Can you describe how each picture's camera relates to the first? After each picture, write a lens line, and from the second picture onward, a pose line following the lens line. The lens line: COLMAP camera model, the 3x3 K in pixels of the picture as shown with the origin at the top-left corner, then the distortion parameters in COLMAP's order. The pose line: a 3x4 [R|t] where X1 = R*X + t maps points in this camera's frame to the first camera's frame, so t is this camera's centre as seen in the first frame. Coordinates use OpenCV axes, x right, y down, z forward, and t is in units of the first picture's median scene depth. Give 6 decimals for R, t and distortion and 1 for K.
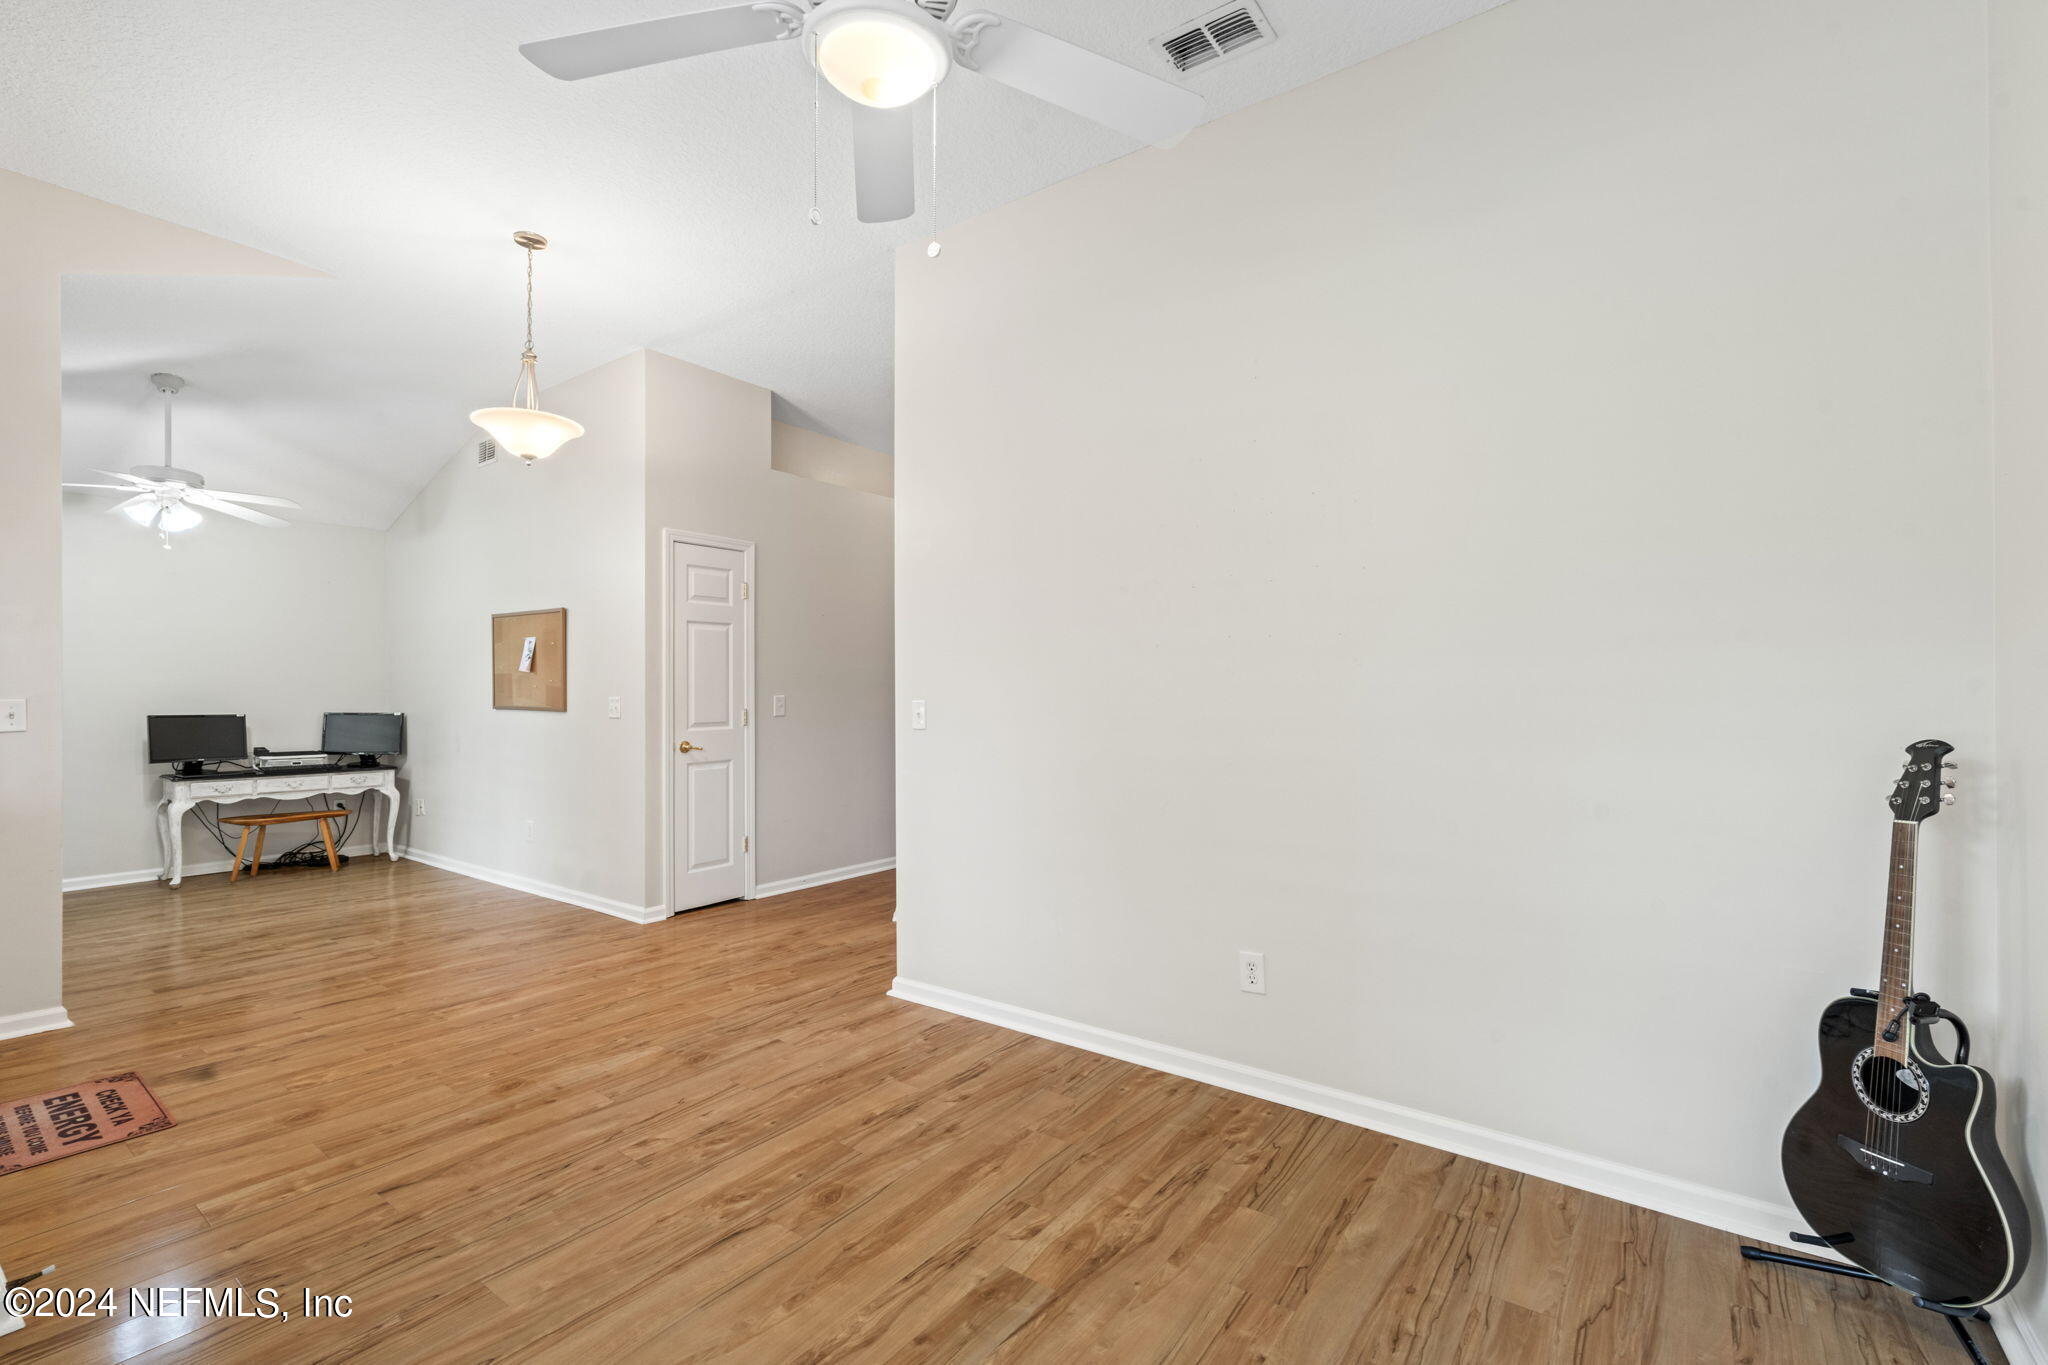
lens RADIAL K [[927.2, 0, 1028.0], [0, 927.2, 685.8], [0, 0, 1]] dist [-0.005303, -0.000906]
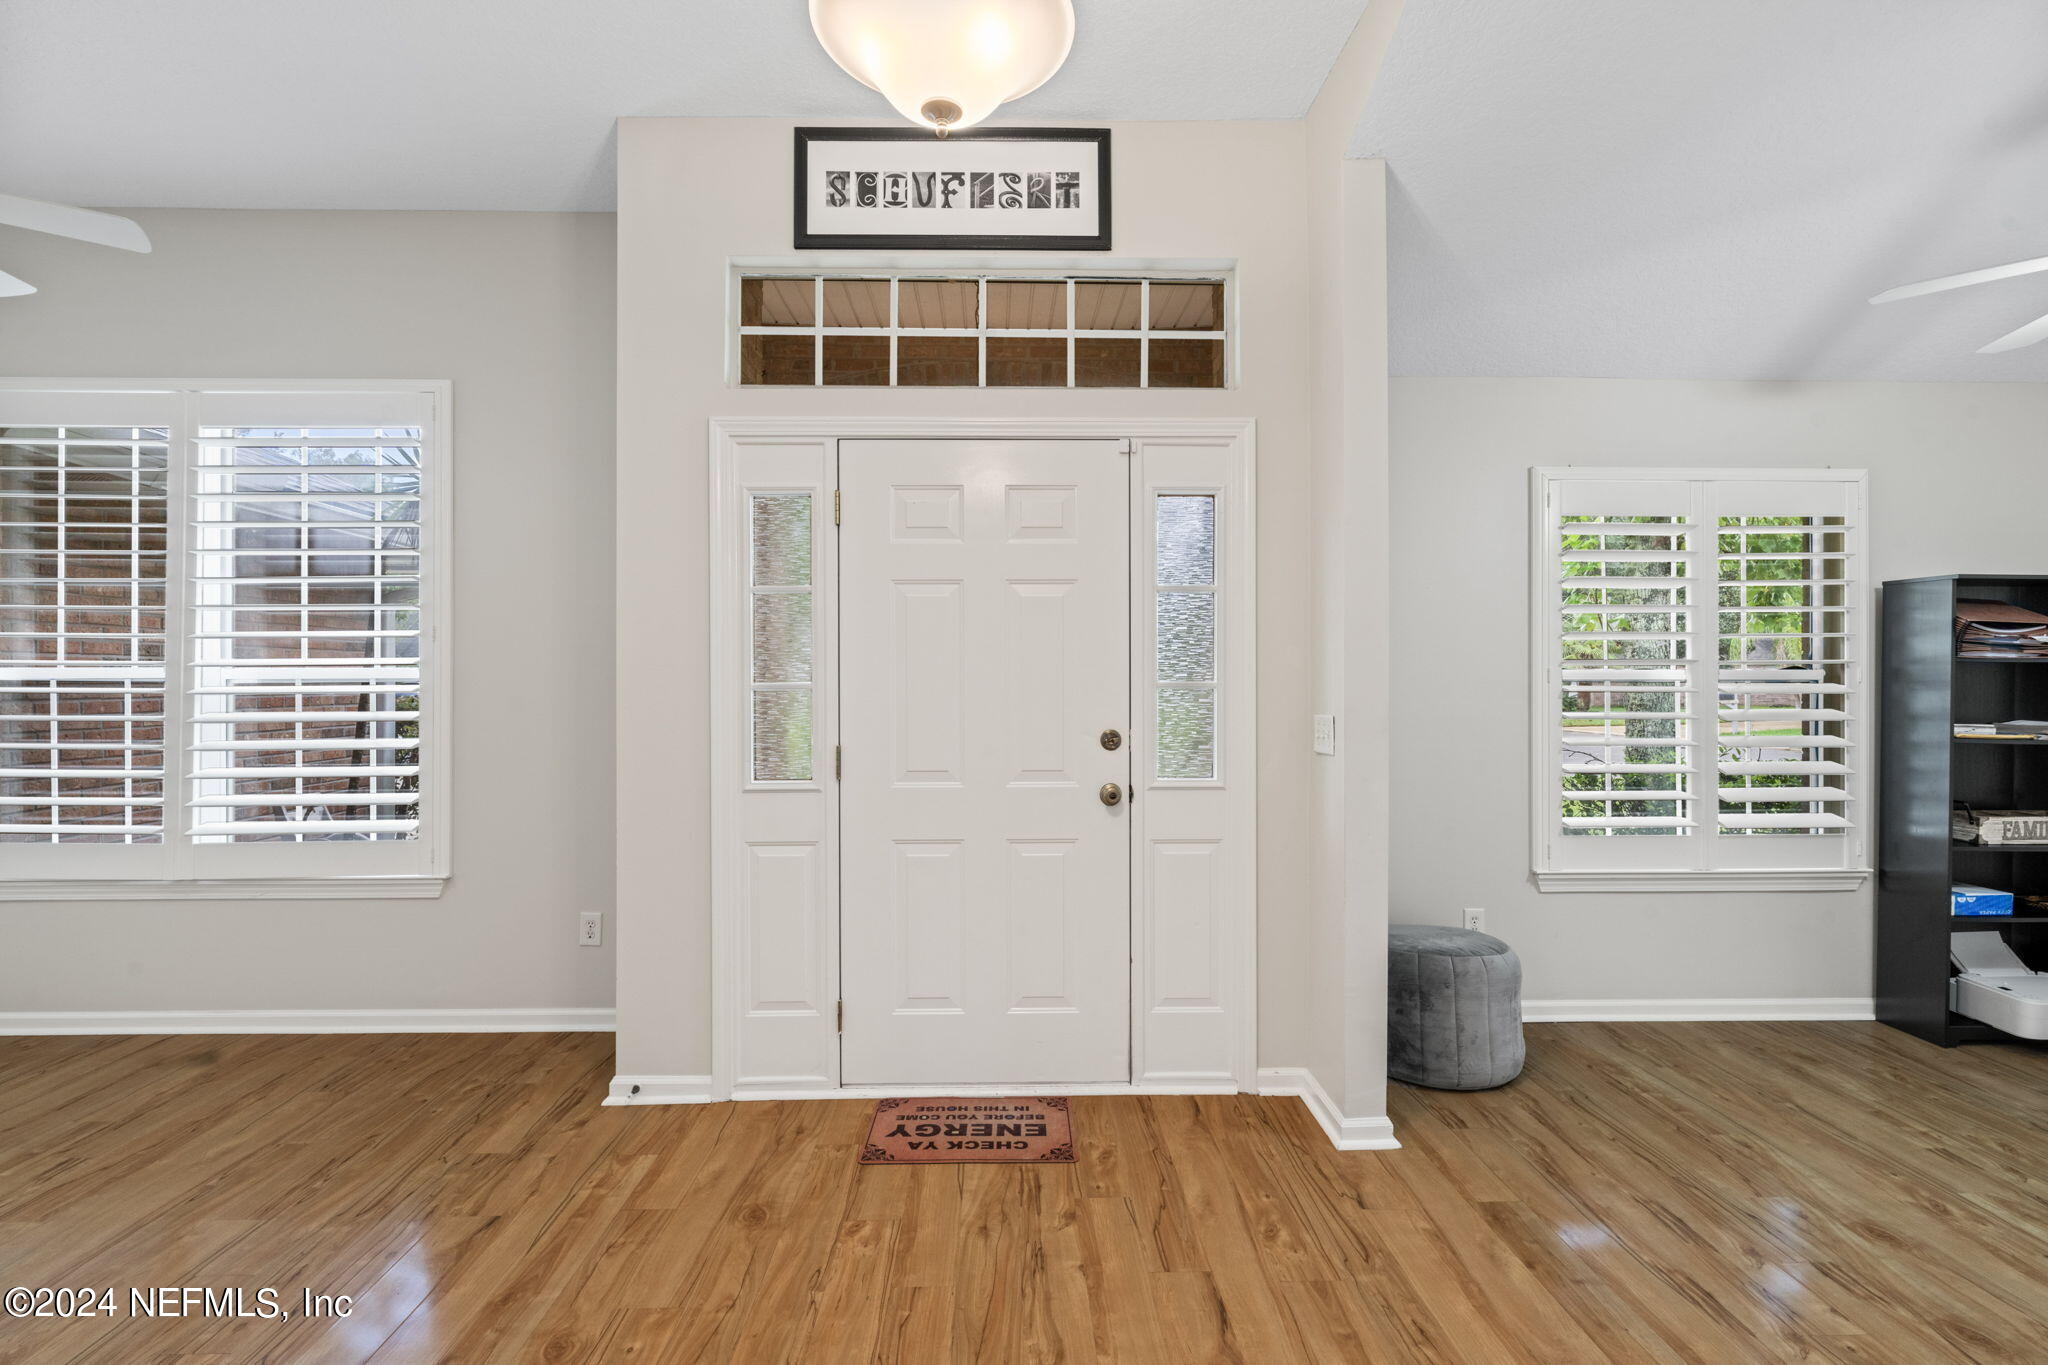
lens RADIAL K [[927.2, 0, 1028.0], [0, 927.2, 685.8], [0, 0, 1]] dist [-0.005303, -0.000906]
pose [[-0.785406, 0.000842, -0.618980, -0.443415], [0.001868, 0.999998, -0.001010, -0.017732], [0.618978, -0.001950, -0.785406, 1.773039]]
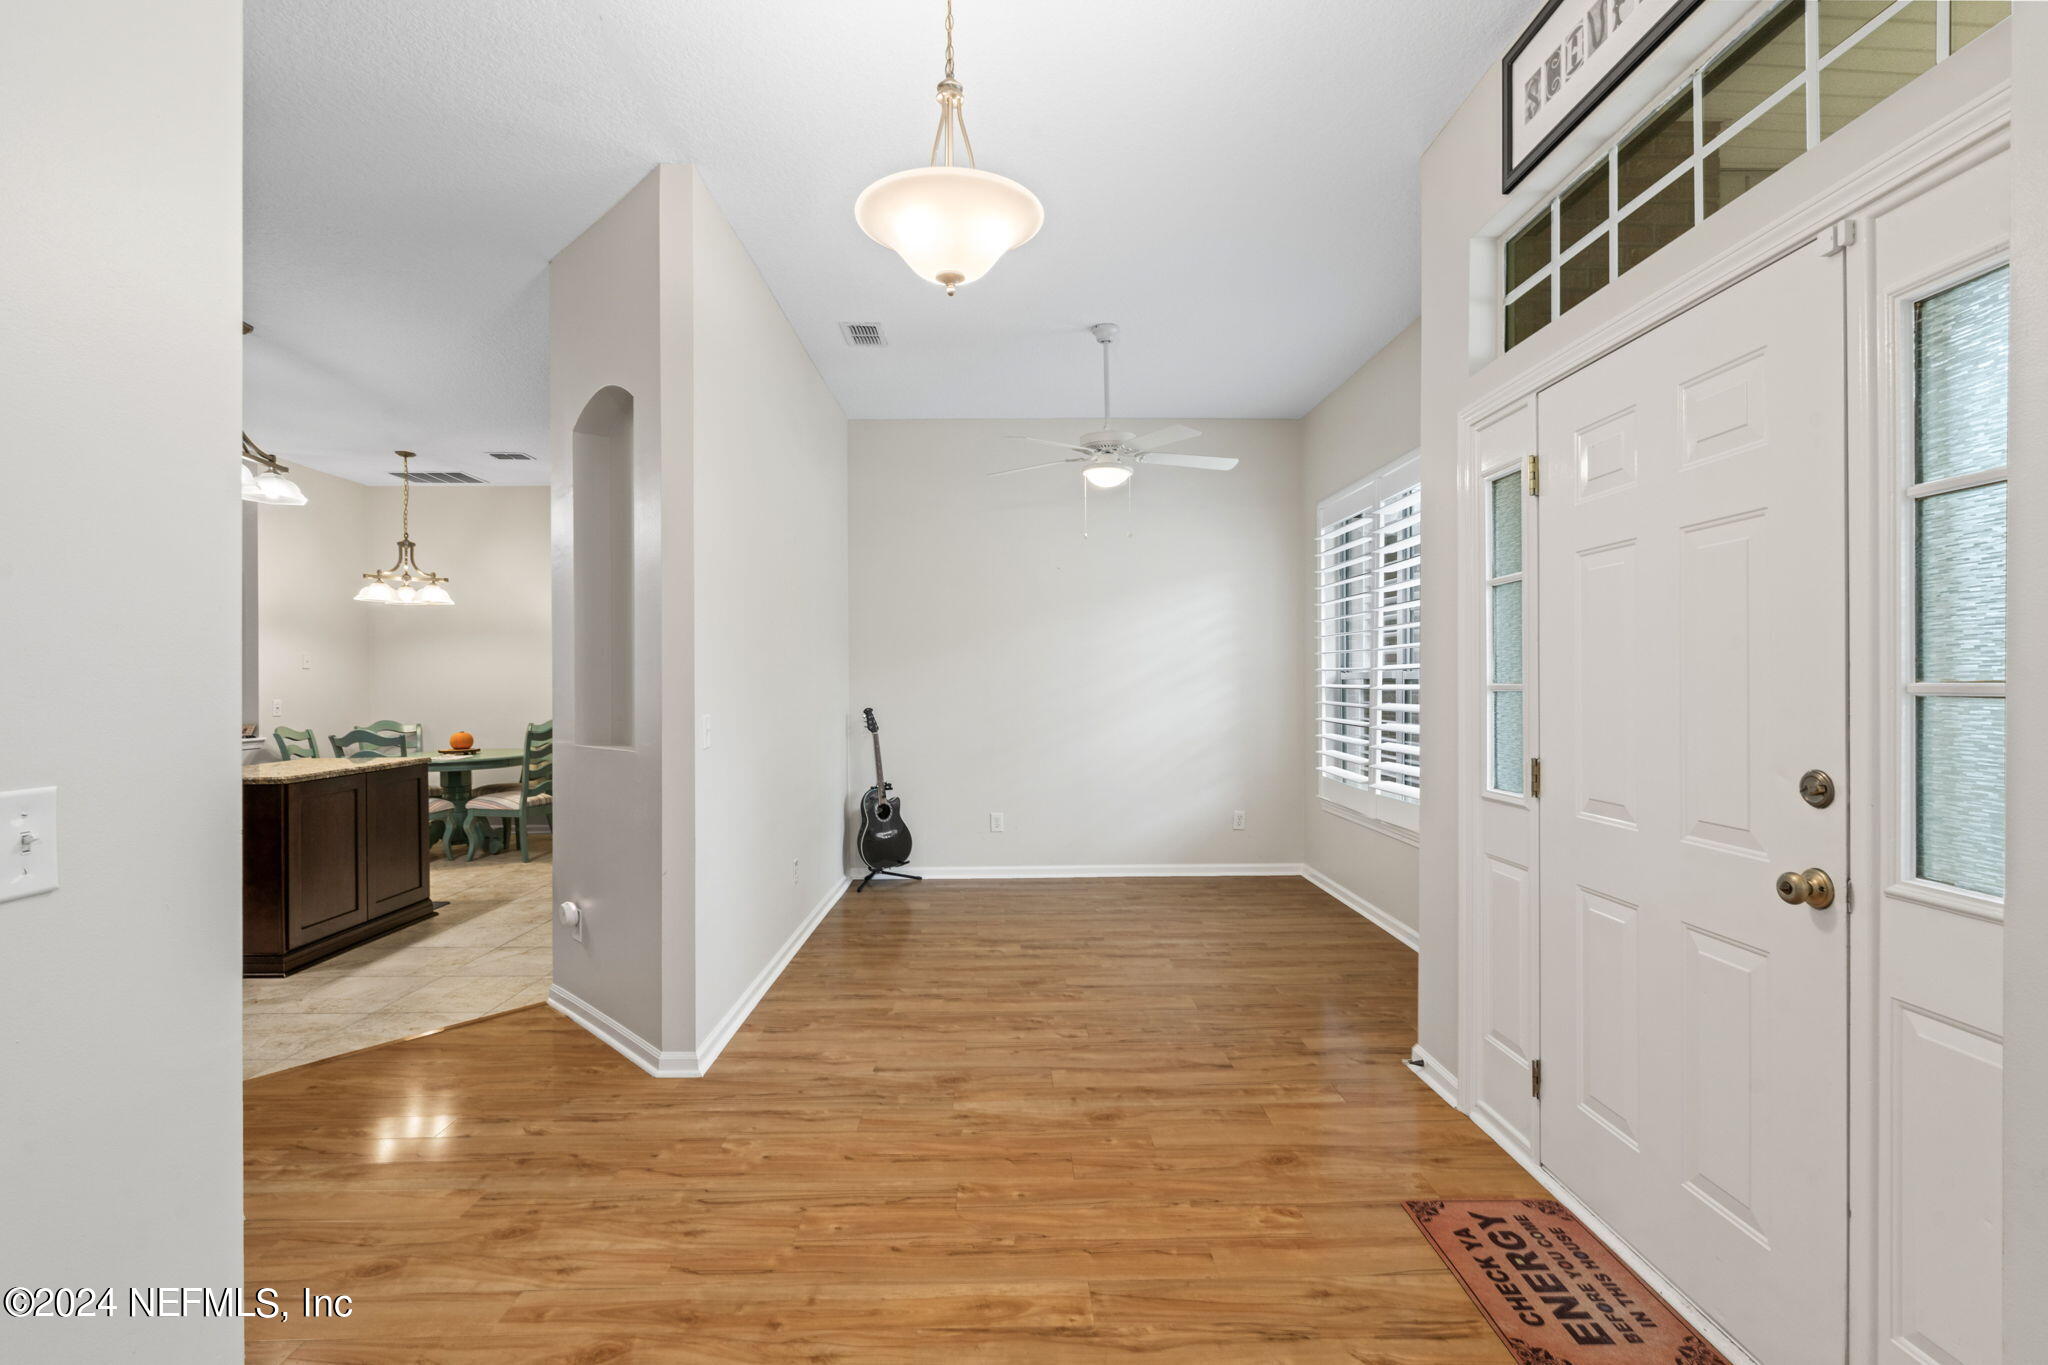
lens RADIAL K [[927.2, 0, 1028.0], [0, 927.2, 685.8], [0, 0, 1]] dist [-0.005303, -0.000906]
pose [[-0.618671, -0.002574, 0.785646, -1.332036], [-0.000435, 0.999996, 0.002934, -0.022845], [-0.785650, 0.001473, -0.618670, 1.743658]]
